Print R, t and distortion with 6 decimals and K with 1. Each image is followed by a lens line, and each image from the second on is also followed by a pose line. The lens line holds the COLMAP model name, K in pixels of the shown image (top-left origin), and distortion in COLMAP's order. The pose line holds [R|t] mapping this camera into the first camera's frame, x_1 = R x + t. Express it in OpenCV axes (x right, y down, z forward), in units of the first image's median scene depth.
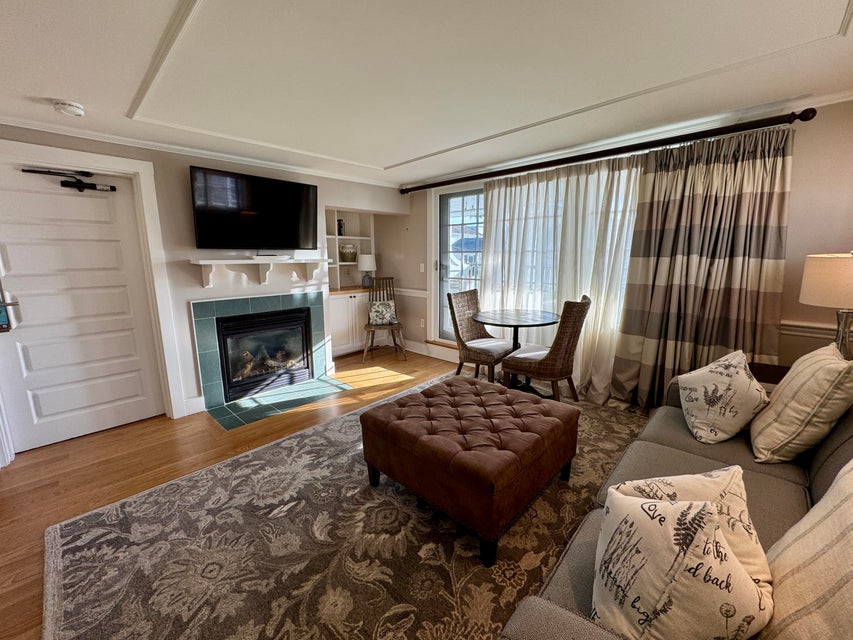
lens RADIAL K [[350.1, 0, 426.4], [0, 350.1, 318.2], [0, 0, 1]] dist [-0.002807, -0.000297]
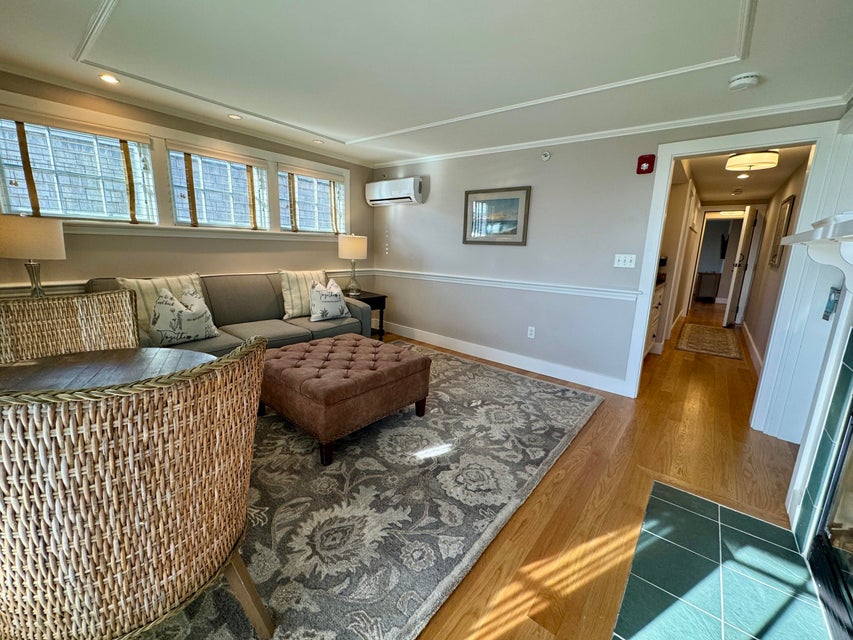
lens RADIAL K [[350.1, 0, 428.7], [0, 350.1, 321.6], [0, 0, 1]] dist [-0.002807, -0.000297]
pose [[-0.996573, -0.006274, -0.082479, -0.076893], [-0.036895, 0.926150, 0.375347, -0.308210], [0.074033, 0.377104, -0.923207, 2.075312]]
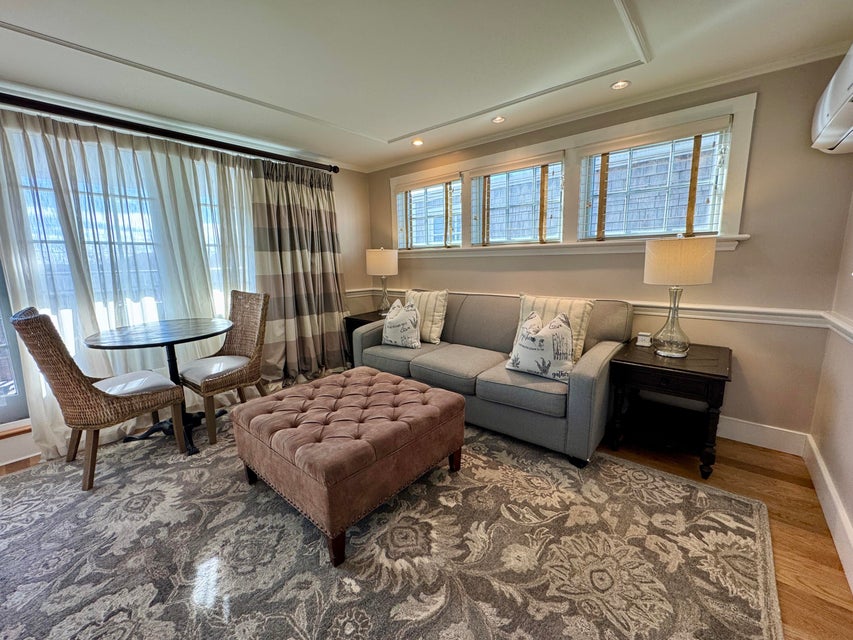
lens RADIAL K [[350.1, 0, 426.4], [0, 350.1, 318.0], [0, 0, 1]] dist [-0.002807, -0.000297]
pose [[-0.053042, -0.159156, 0.985827, -0.782610], [0.192516, 0.967068, 0.166486, -0.074994], [-0.979859, 0.198618, -0.020656, 0.766902]]
